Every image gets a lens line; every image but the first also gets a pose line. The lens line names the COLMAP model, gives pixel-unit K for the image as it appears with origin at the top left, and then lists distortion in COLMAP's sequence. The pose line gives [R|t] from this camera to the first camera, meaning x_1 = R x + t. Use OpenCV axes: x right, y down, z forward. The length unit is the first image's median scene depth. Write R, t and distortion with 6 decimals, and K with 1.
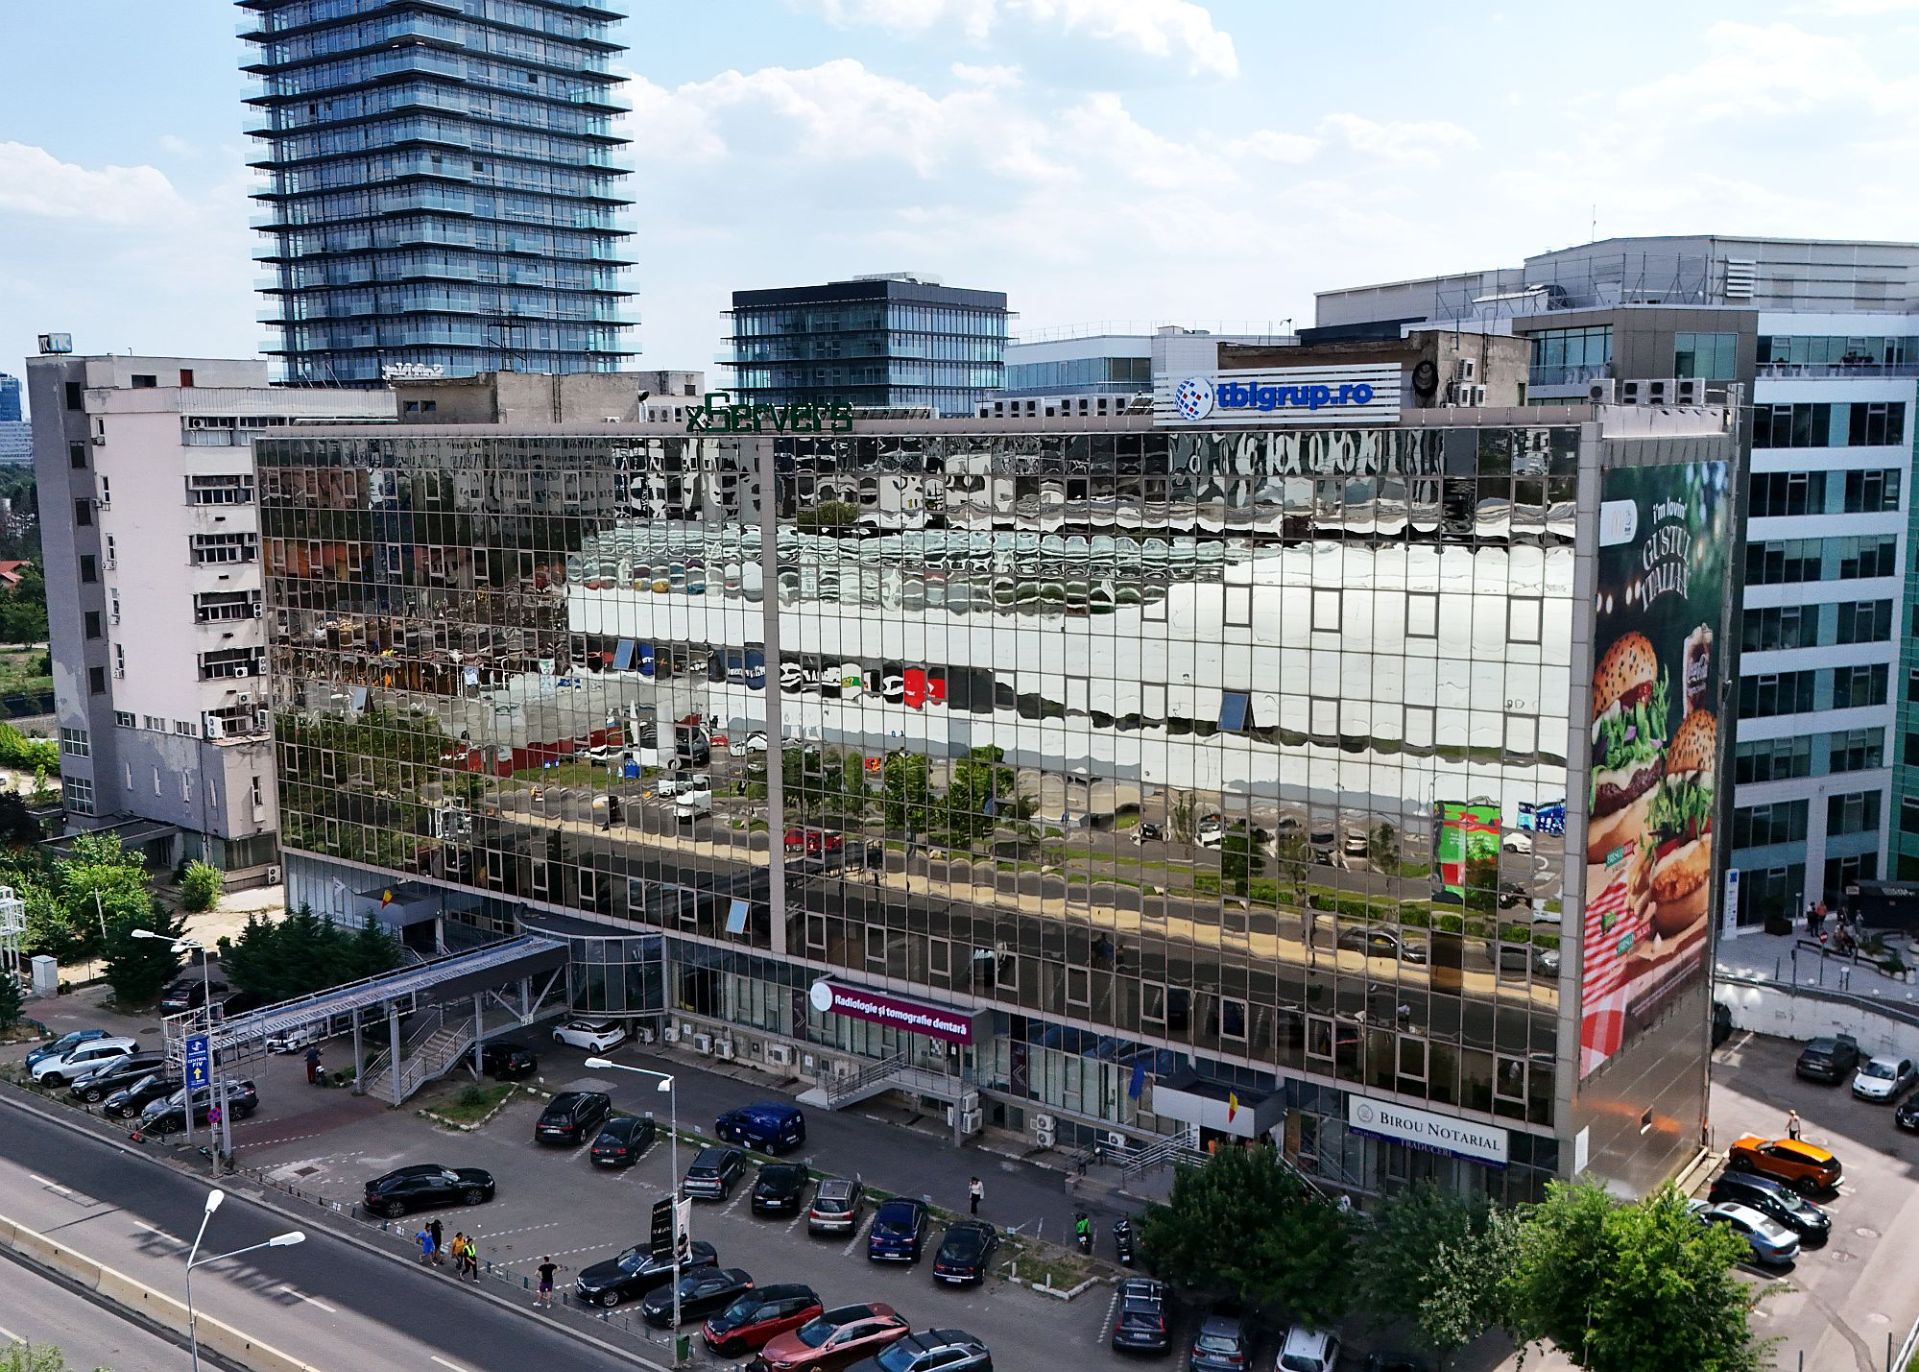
lens RADIAL K [[1714.0, 0, 959.2], [0, 1714.0, 695.3], [0, 0, 1]] dist [0.060147, -0.098995]
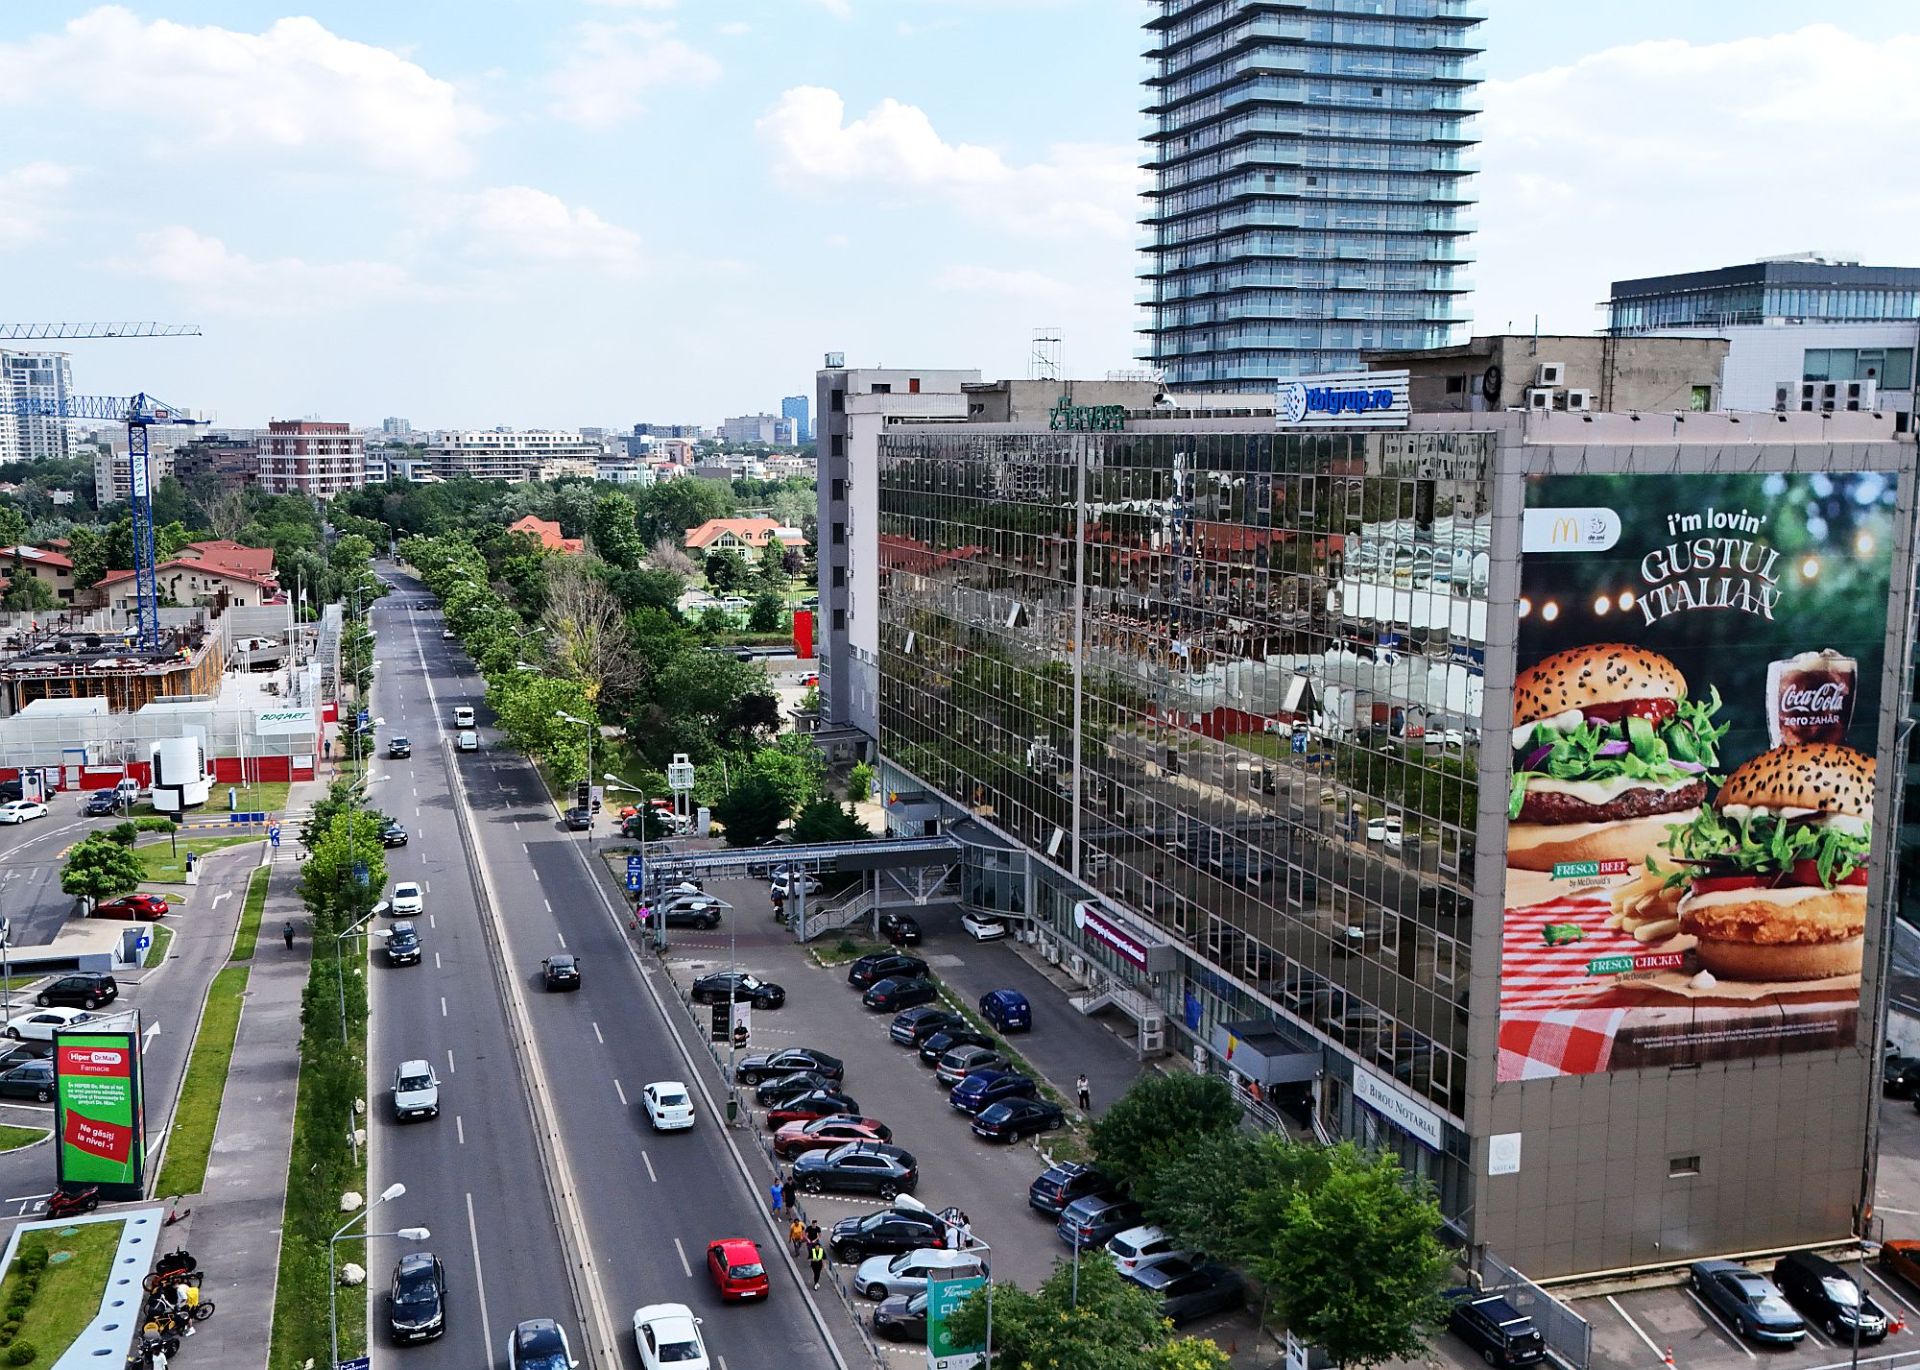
lens RADIAL K [[1714.9, 0, 953.3], [0, 1714.9, 696.6], [0, 0, 1]] dist [0.060147, -0.098995]
pose [[0.814467, 0.096376, -0.572150, 0.506188], [-0.093828, 0.995006, 0.034038, -0.003917], [0.572574, 0.025961, 0.819442, -0.009357]]
